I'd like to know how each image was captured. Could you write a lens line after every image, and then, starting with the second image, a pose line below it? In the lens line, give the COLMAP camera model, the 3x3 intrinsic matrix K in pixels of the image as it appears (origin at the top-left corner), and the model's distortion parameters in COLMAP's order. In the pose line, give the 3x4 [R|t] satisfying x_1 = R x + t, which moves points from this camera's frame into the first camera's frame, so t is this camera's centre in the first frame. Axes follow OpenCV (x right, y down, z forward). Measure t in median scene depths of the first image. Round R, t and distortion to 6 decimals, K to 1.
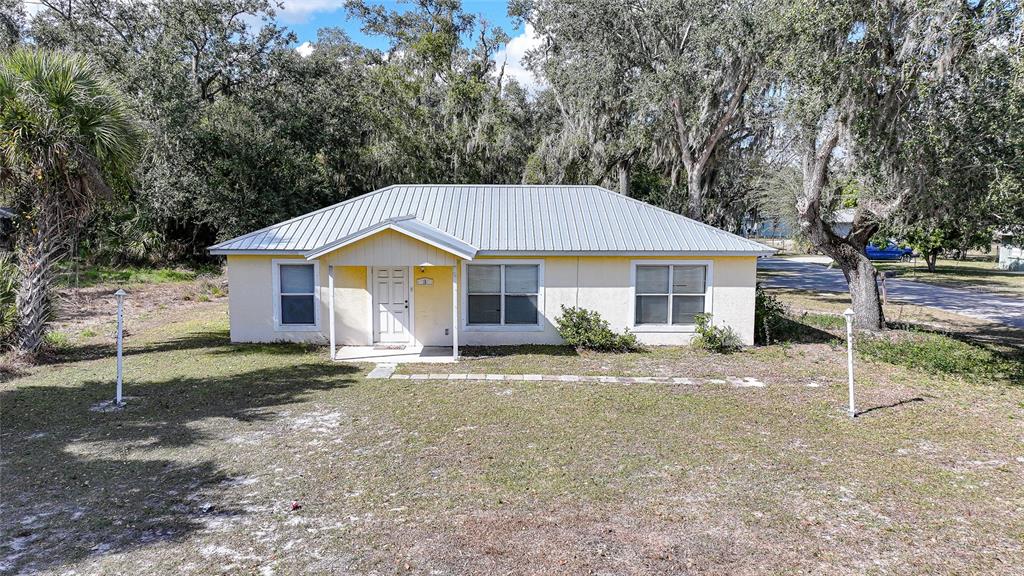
lens RADIAL K [[714.9, 0, 512.0], [0, 714.9, 288.0], [0, 0, 1]] dist [0.003271, 0.005864]
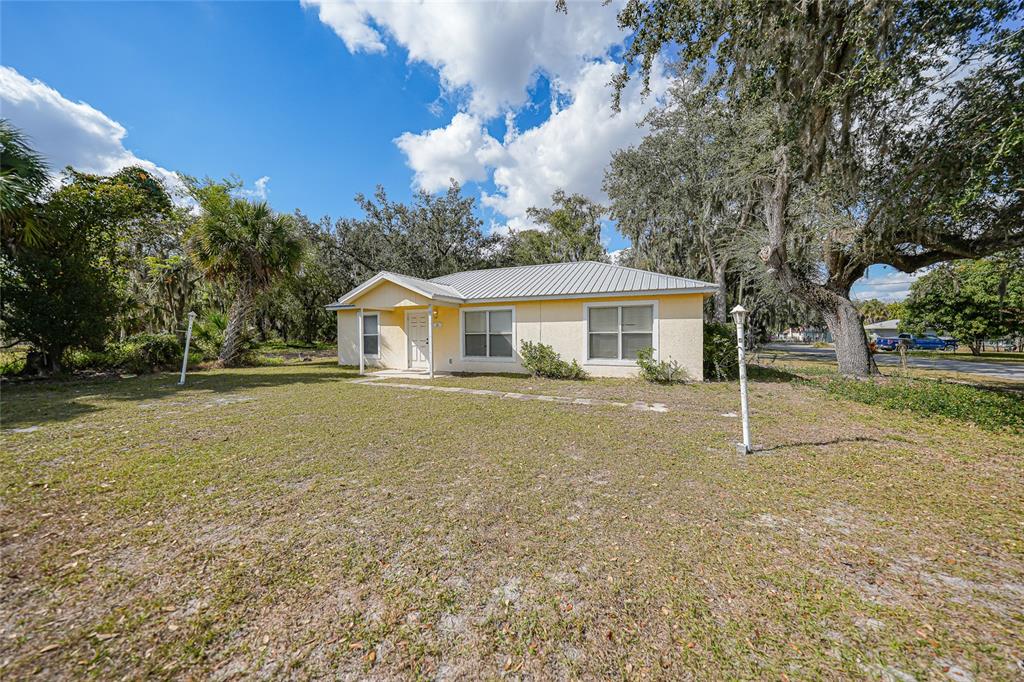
lens RADIAL K [[357.8, 0, 510.2], [0, 357.8, 339.2], [0, 0, 1]] dist [-0.027006, 0.004851]
pose [[0.912593, -0.004077, -0.408848, 0.298376], [-0.036157, 0.995228, -0.090630, 0.078319], [0.407266, 0.097491, 0.908091, 0.420283]]
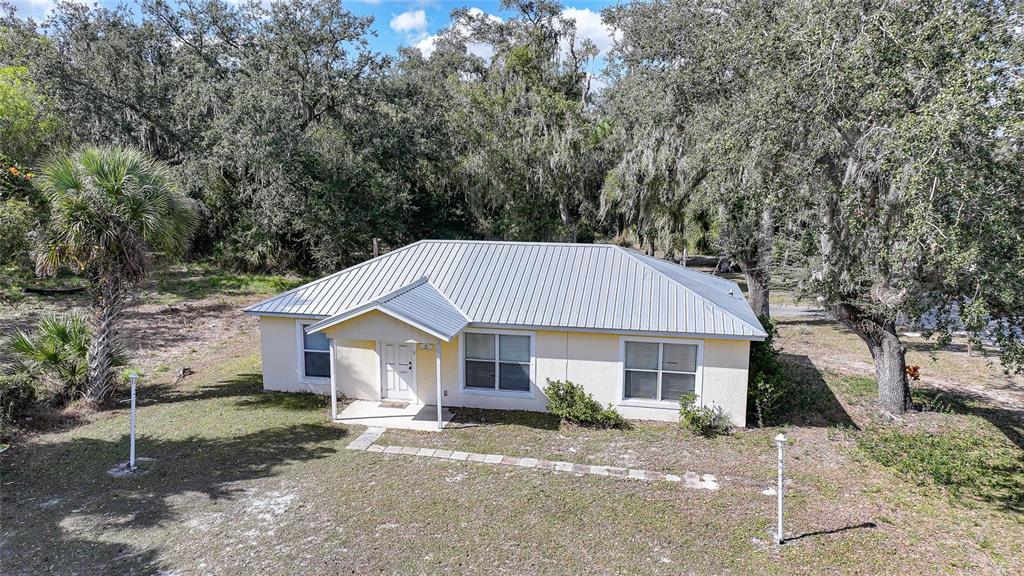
lens RADIAL K [[714.9, 0, 512.0], [0, 714.9, 288.0], [0, 0, 1]] dist [0.003271, 0.005864]
pose [[0.976531, 0.036366, -0.212286, 0.230301], [-0.025554, 0.998243, 0.053452, -0.157774], [0.213856, -0.046773, 0.975745, -0.018818]]
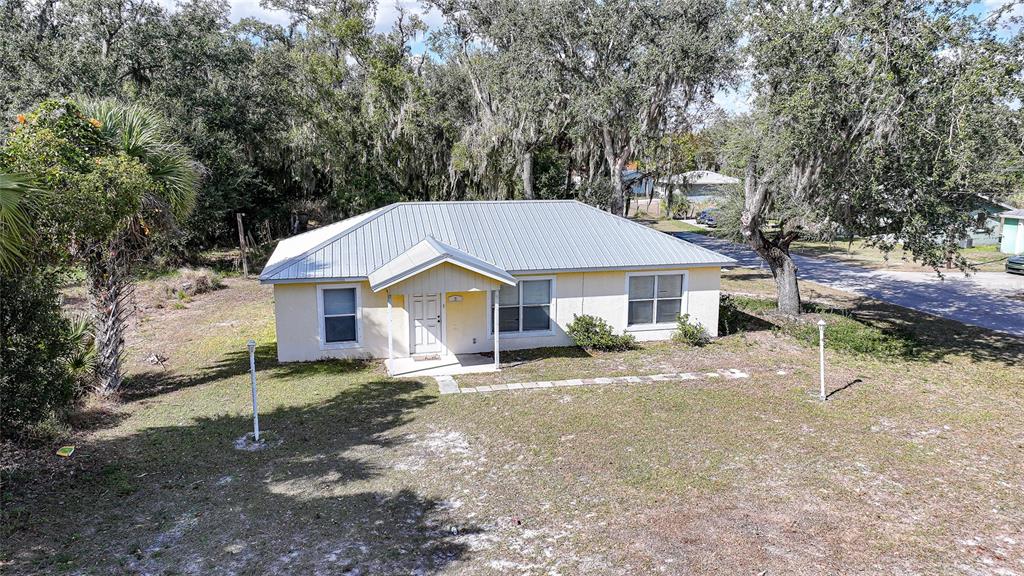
lens RADIAL K [[714.9, 0, 512.0], [0, 714.9, 288.0], [0, 0, 1]] dist [0.003271, 0.005864]
pose [[0.975058, -0.043716, 0.217602, -0.280949], [0.027581, 0.996677, 0.076642, -0.110495], [-0.220229, -0.068728, 0.973024, -0.125037]]
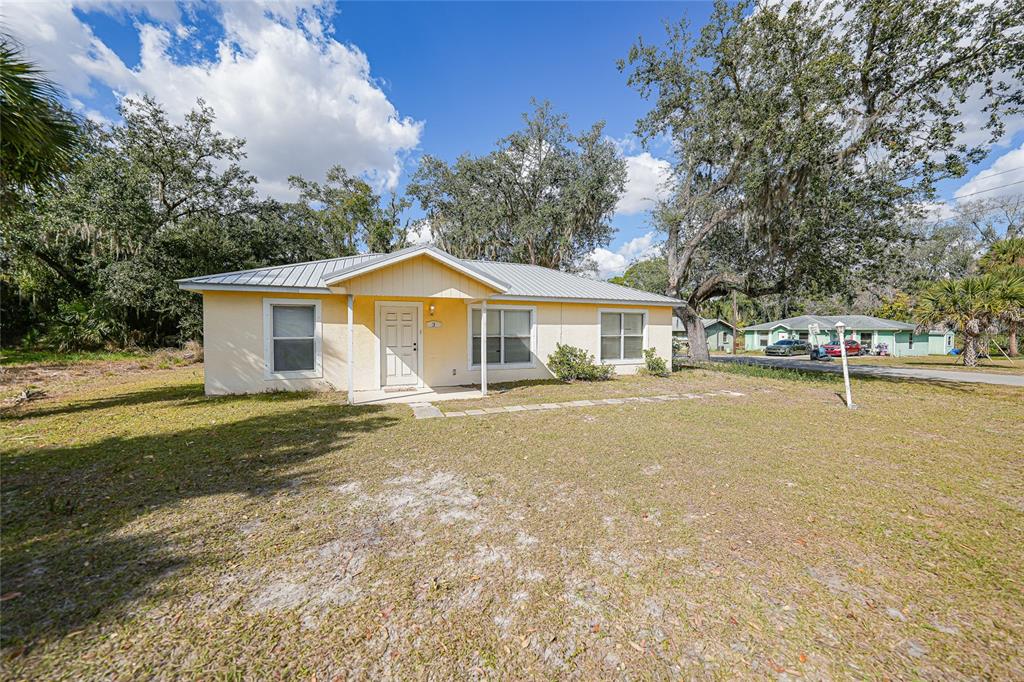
lens RADIAL K [[357.8, 0, 510.2], [0, 357.8, 339.2], [0, 0, 1]] dist [-0.027006, 0.004851]
pose [[0.929169, -0.012079, 0.369457, -0.211055], [0.046964, 0.995224, -0.085573, 0.062375], [-0.366659, 0.096863, 0.925299, 0.479049]]
